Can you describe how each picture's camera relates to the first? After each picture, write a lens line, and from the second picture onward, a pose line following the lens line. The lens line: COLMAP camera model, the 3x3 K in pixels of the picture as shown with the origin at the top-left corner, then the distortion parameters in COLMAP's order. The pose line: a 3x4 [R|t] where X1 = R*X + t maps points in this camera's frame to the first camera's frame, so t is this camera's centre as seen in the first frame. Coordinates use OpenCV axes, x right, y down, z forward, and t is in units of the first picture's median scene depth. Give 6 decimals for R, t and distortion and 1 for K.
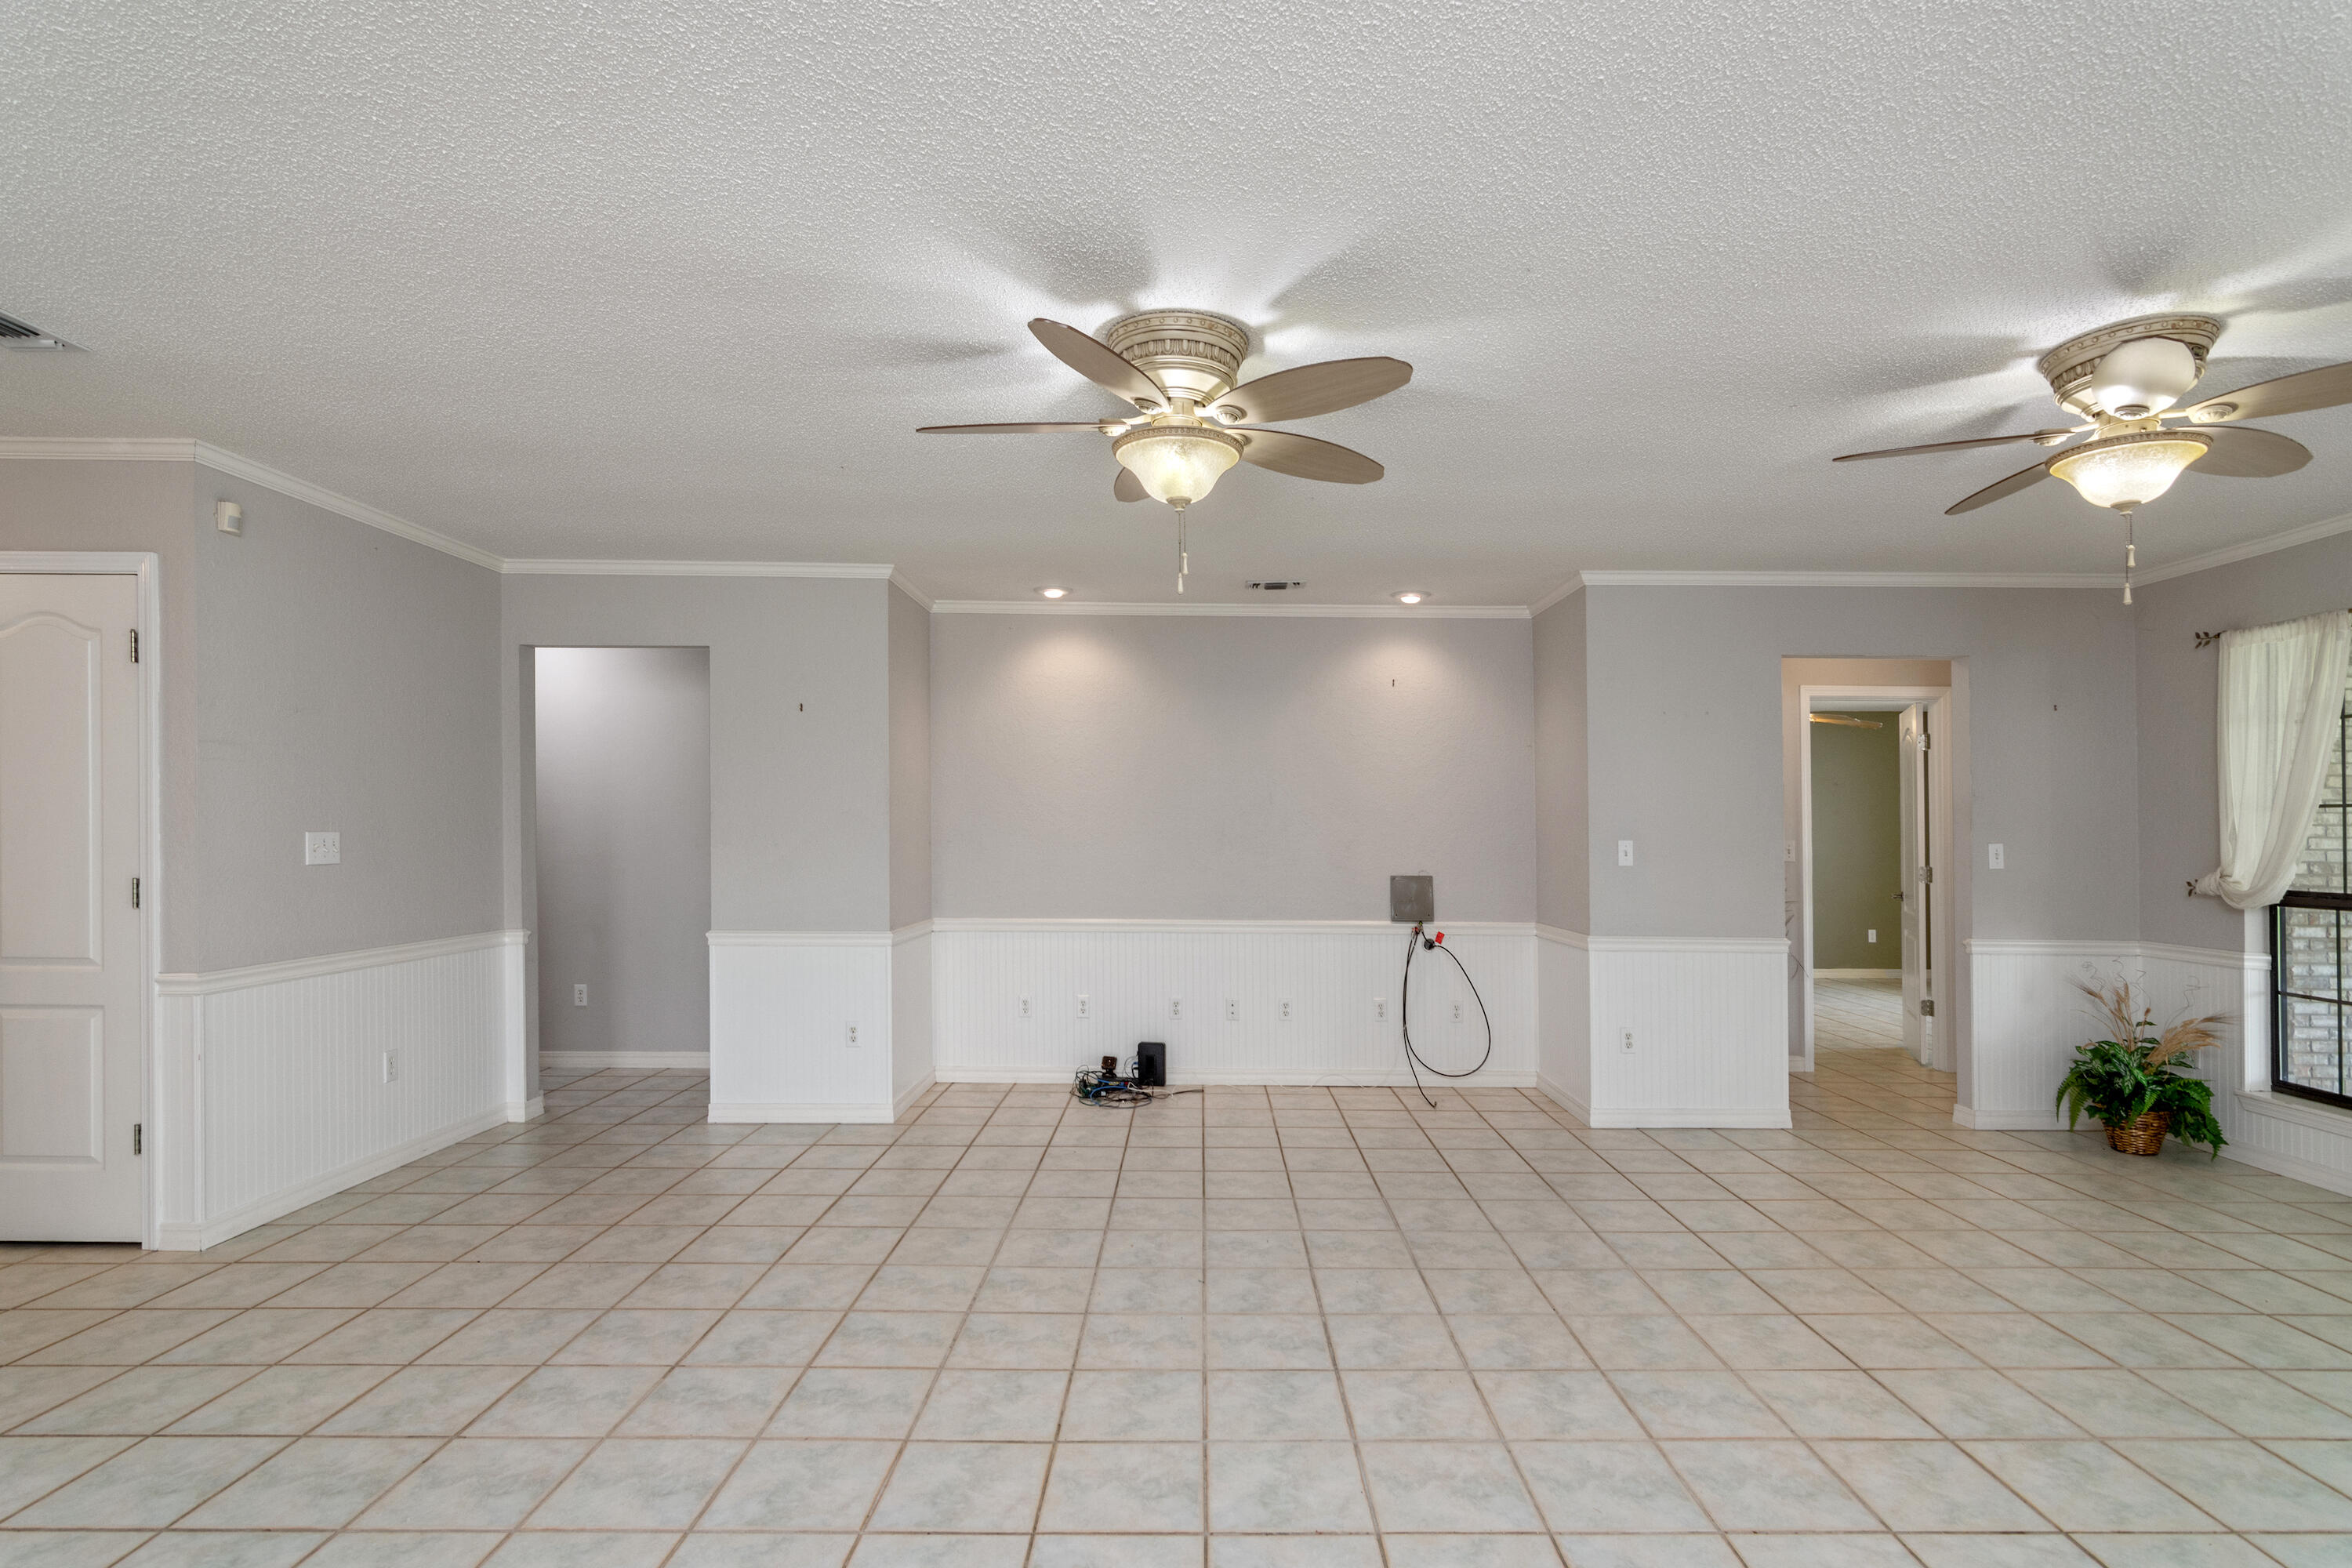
lens RADIAL K [[1210.7, 0, 1233.5], [0, 1210.7, 822.2], [0, 0, 1]] dist [0.000835, 0.001128]
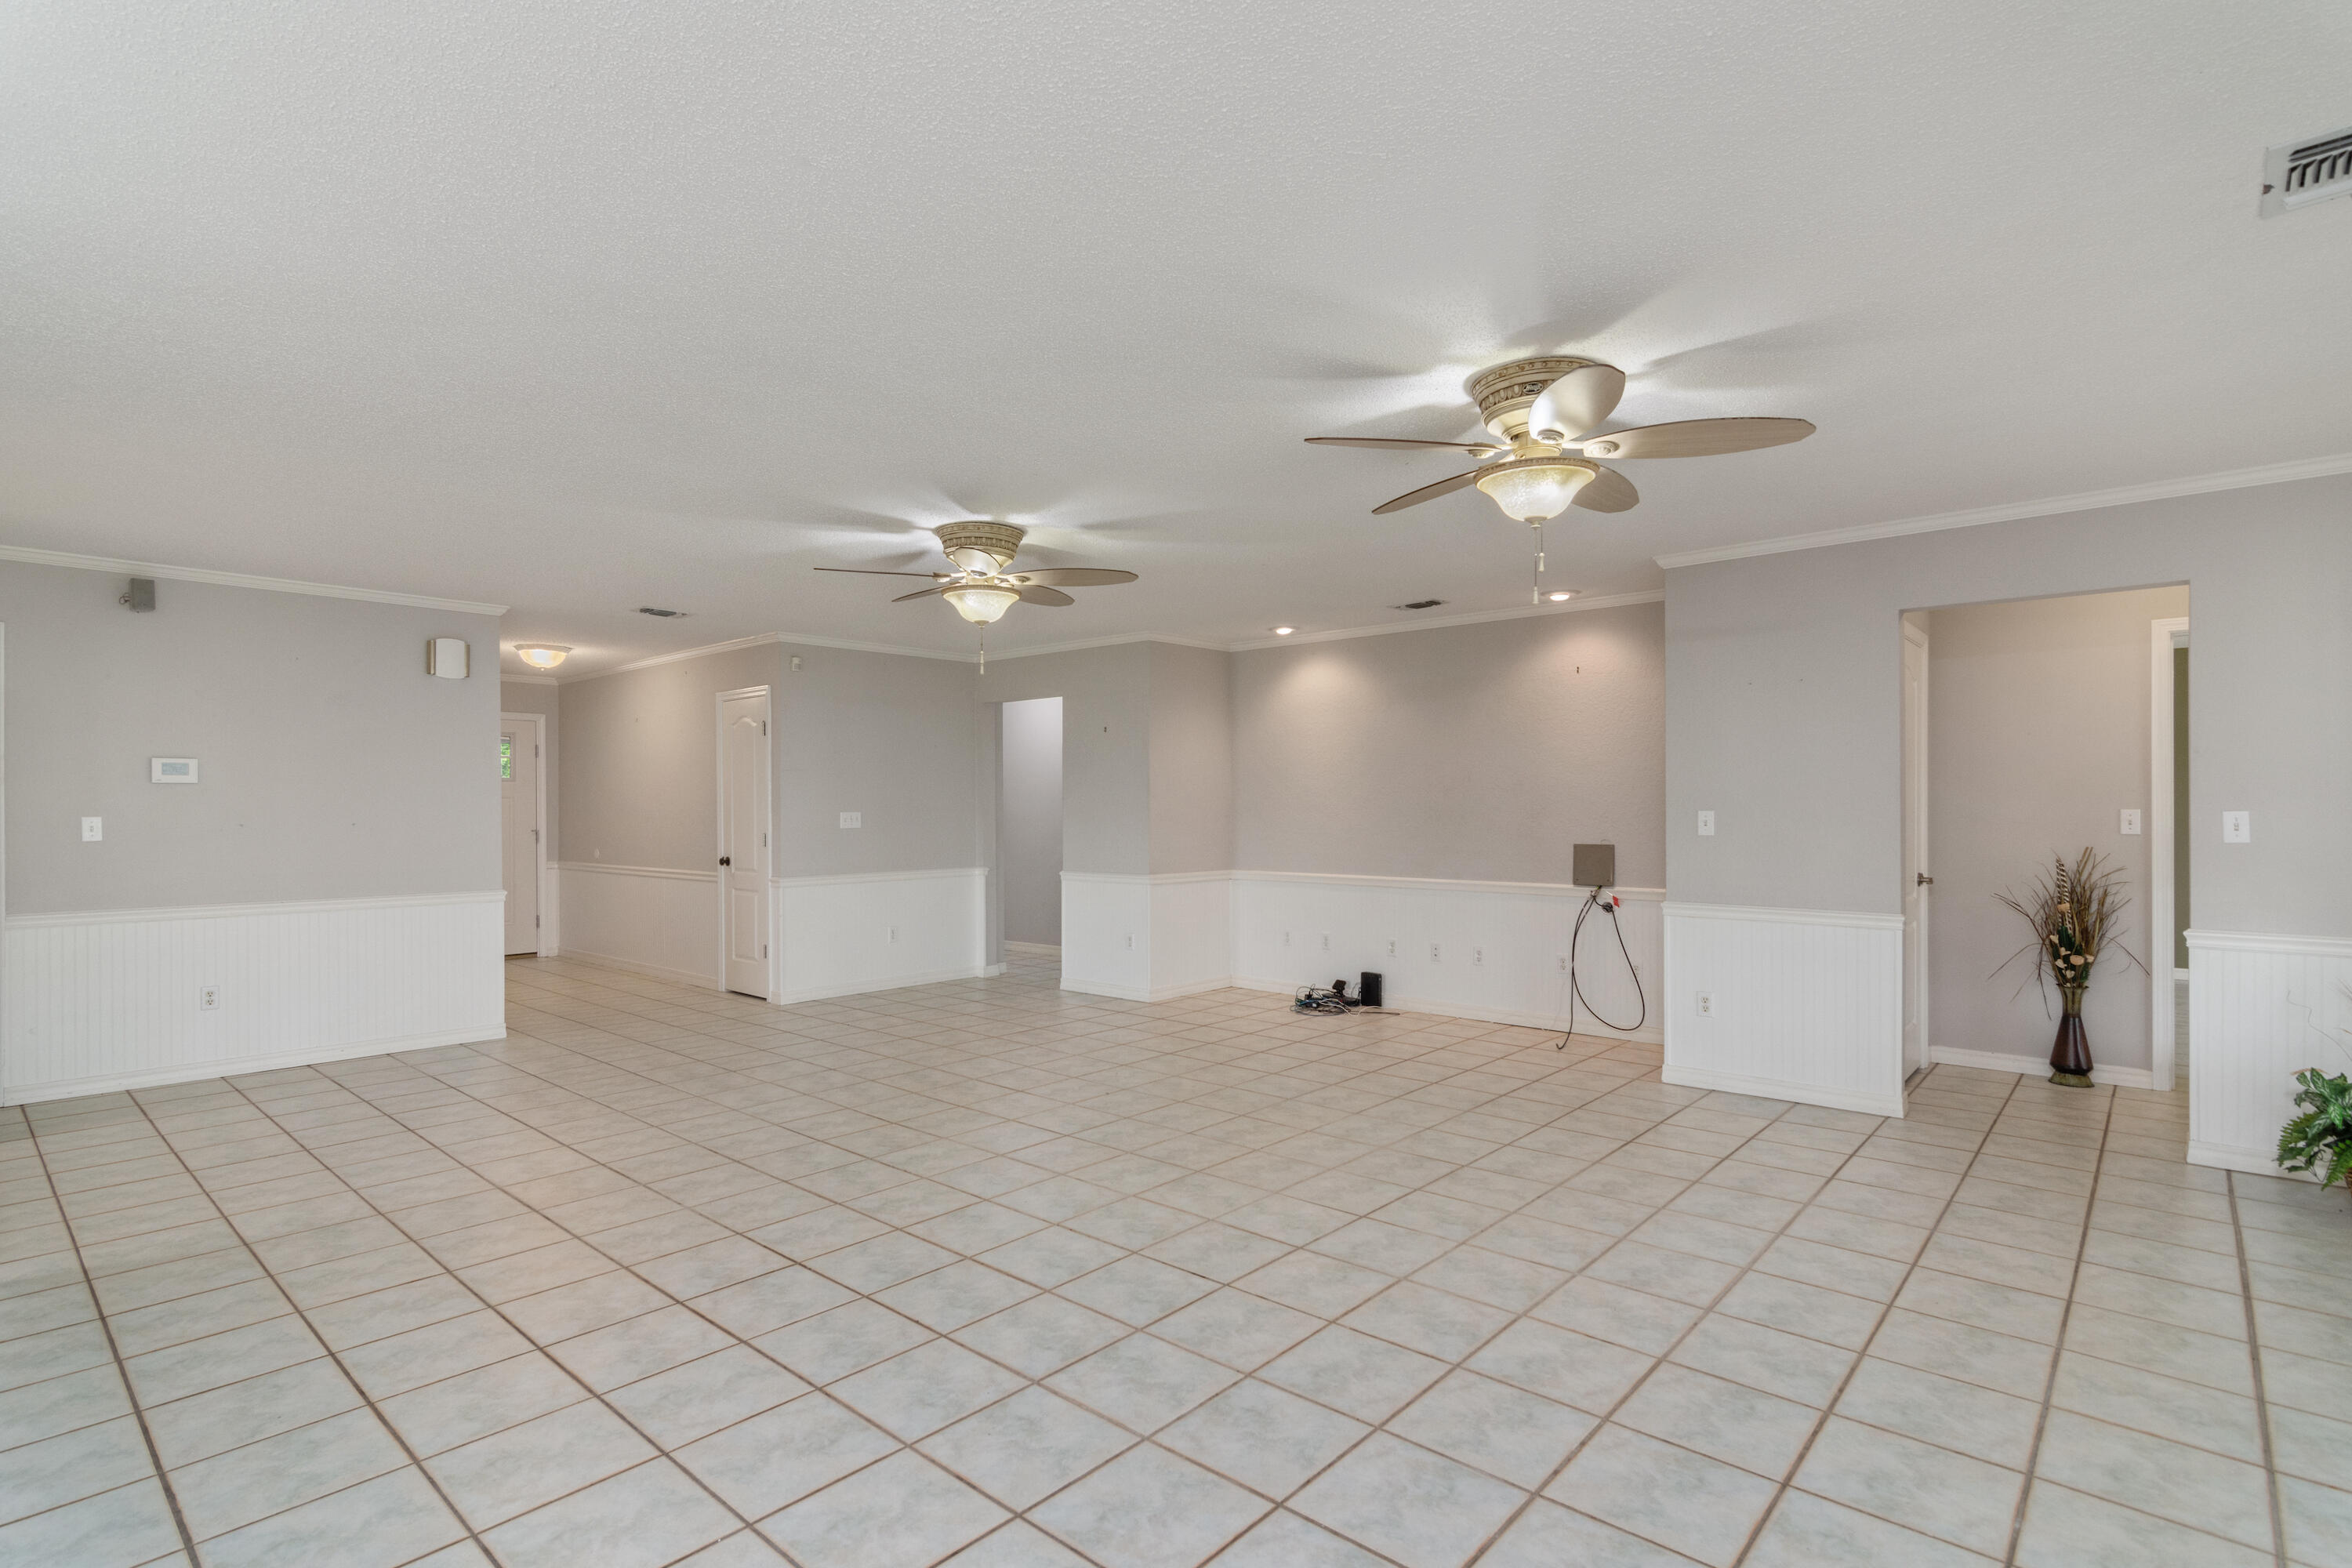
lens RADIAL K [[1145.1, 0, 1190.9], [0, 1145.1, 805.4], [0, 0, 1]] dist [0.004462, -0.001968]
pose [[0.742533, -0.011076, -0.669718, 0.737906], [0.015085, 0.999886, 0.000187, 0.004154], [0.669640, -0.010242, 0.742615, -0.021177]]
